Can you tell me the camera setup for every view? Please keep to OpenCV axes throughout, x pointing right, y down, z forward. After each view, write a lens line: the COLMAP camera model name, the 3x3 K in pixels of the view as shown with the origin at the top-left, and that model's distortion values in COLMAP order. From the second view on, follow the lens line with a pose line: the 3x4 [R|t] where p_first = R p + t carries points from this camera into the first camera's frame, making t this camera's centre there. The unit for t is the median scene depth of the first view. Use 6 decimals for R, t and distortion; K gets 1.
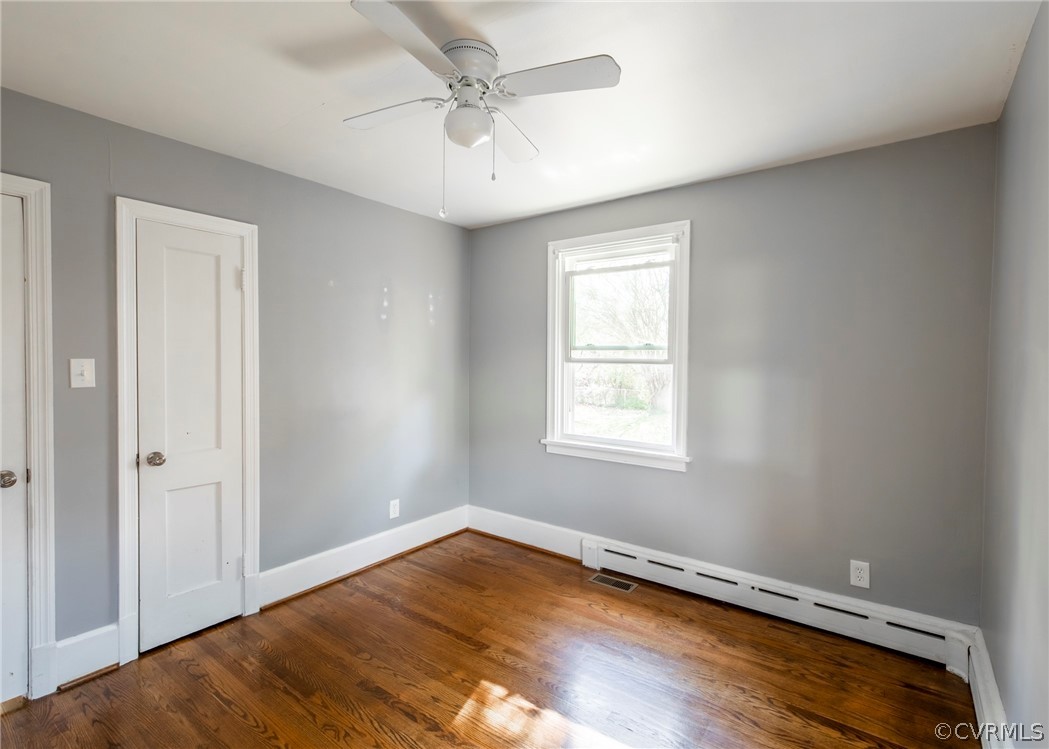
lens RADIAL K [[510.1, 0, 529.2], [0, 510.1, 370.0], [0, 0, 1]] dist [0.005343, -0.000060]
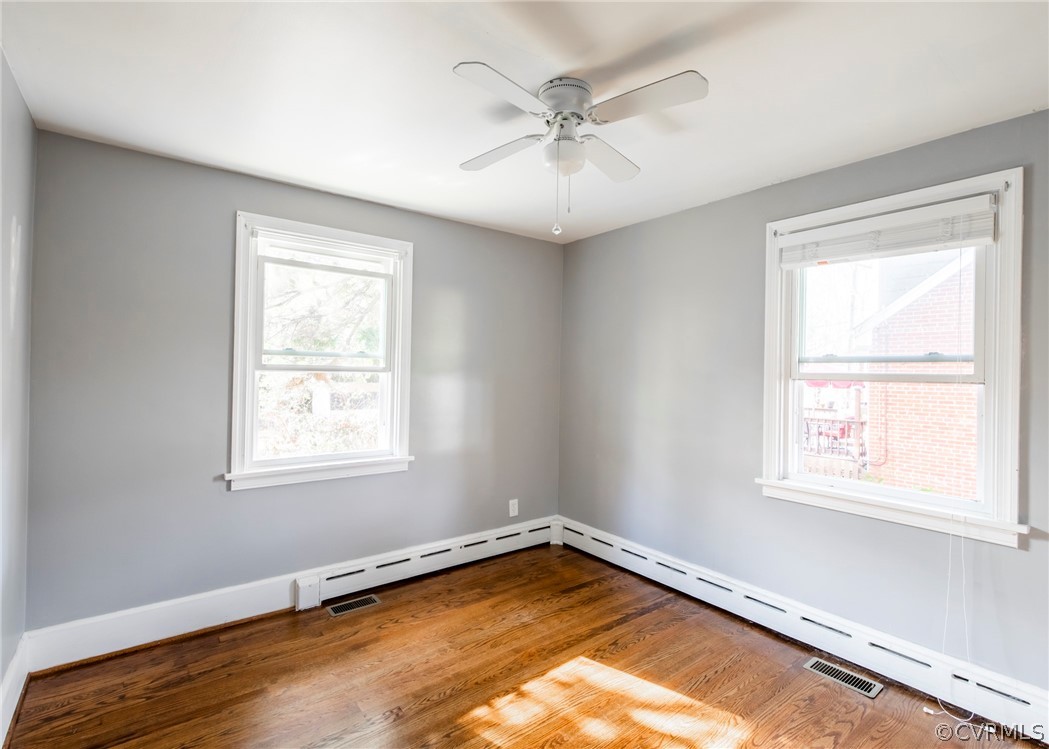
lens RADIAL K [[510.1, 0, 529.2], [0, 510.1, 370.0], [0, 0, 1]] dist [0.005343, -0.000060]
pose [[0.250611, -0.001477, 0.968087, -0.675714], [0.002998, 0.999995, 0.000749, -0.016336], [-0.968083, 0.002715, 0.250614, 0.458466]]
